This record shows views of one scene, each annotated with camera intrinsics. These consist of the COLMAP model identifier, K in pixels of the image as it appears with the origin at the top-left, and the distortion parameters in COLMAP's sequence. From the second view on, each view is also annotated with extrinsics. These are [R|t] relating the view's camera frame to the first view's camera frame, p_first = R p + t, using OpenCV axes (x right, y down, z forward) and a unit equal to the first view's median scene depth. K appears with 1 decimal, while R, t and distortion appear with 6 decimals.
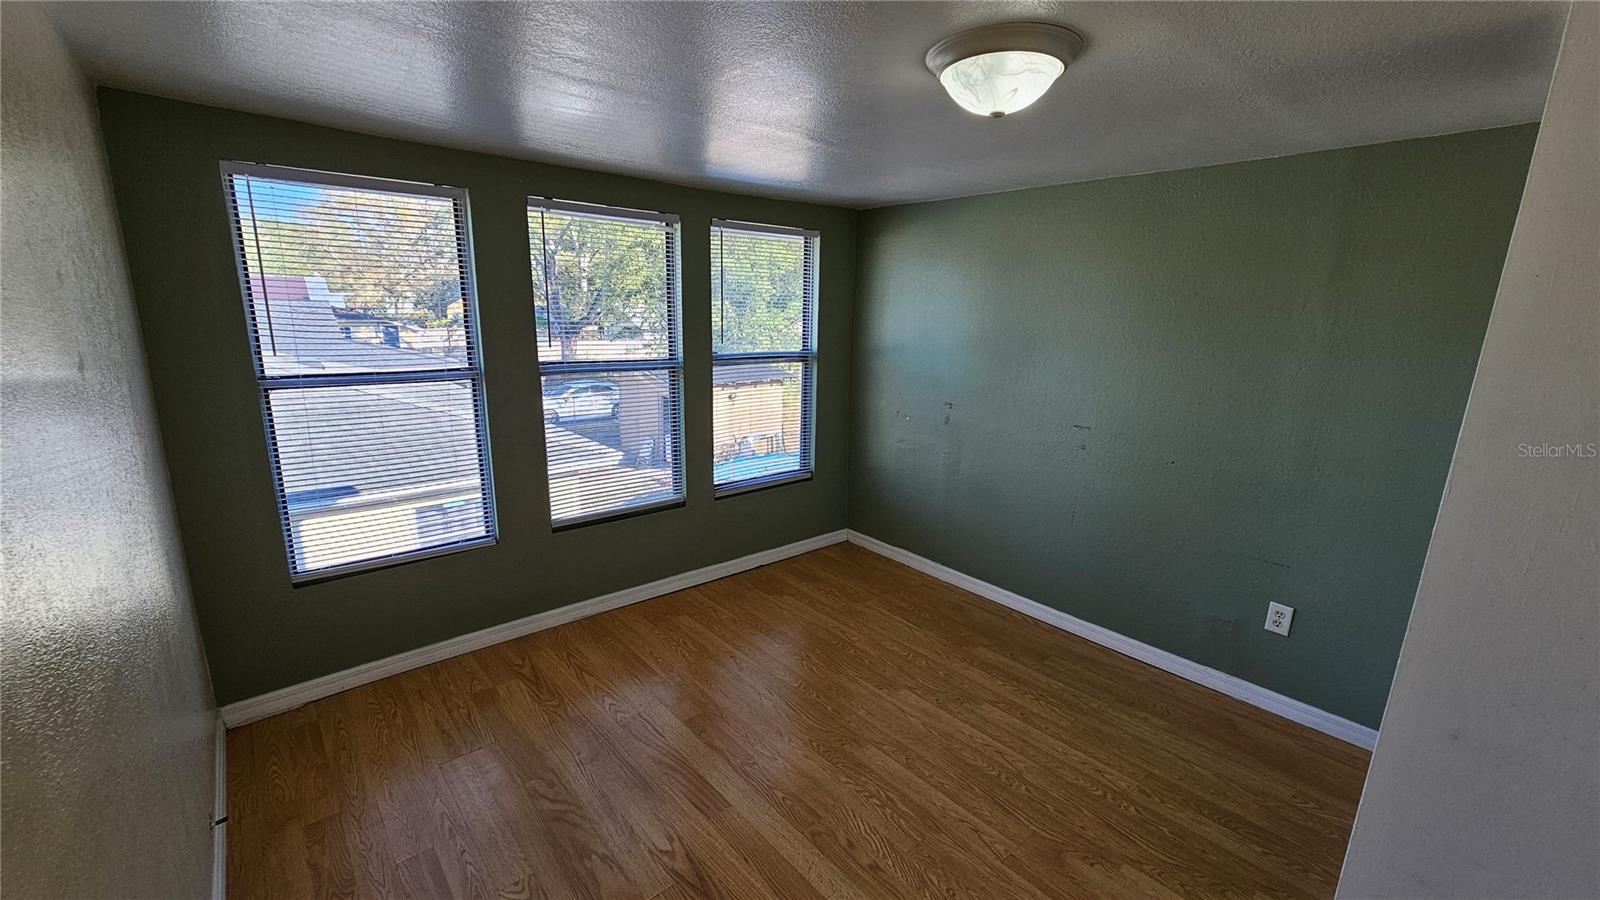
lens RADIAL K [[650.7, 0, 799.0], [0, 650.7, 453.3], [0, 0, 1]] dist [0.000024, 0.000000]
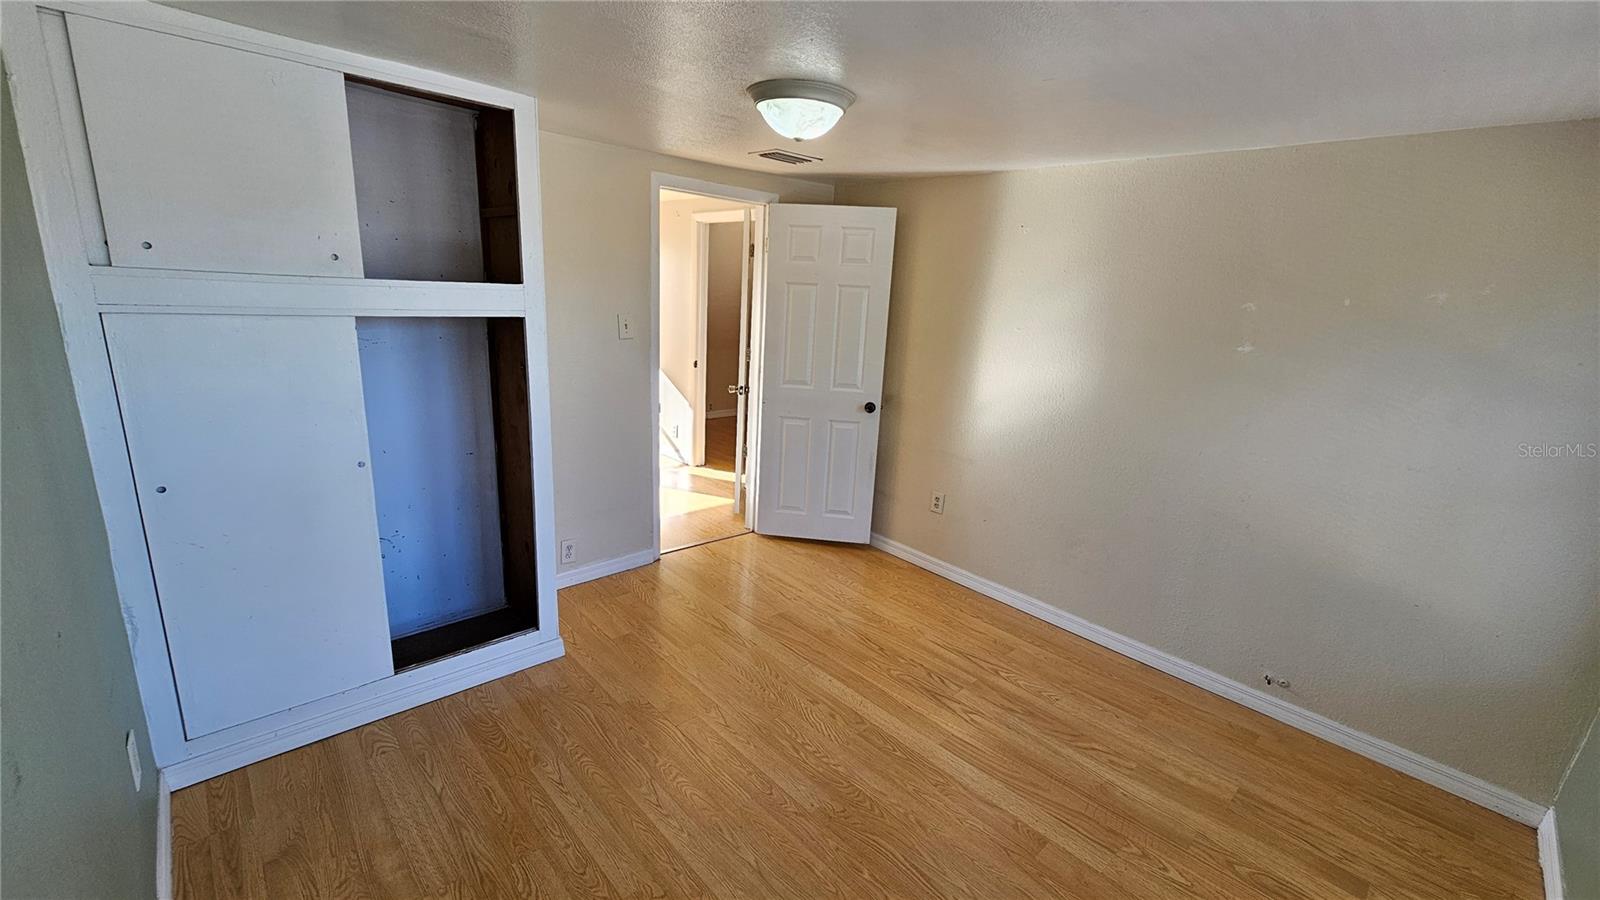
lens RADIAL K [[650.7, 0, 800.4], [0, 650.7, 450.4], [0, 0, 1]] dist [0.000024, 0.000000]
pose [[-0.996798, -0.056132, -0.056955, 0.212409], [-0.075545, 0.894564, 0.440509, -0.363272], [0.026223, 0.443401, -0.895940, 1.667306]]
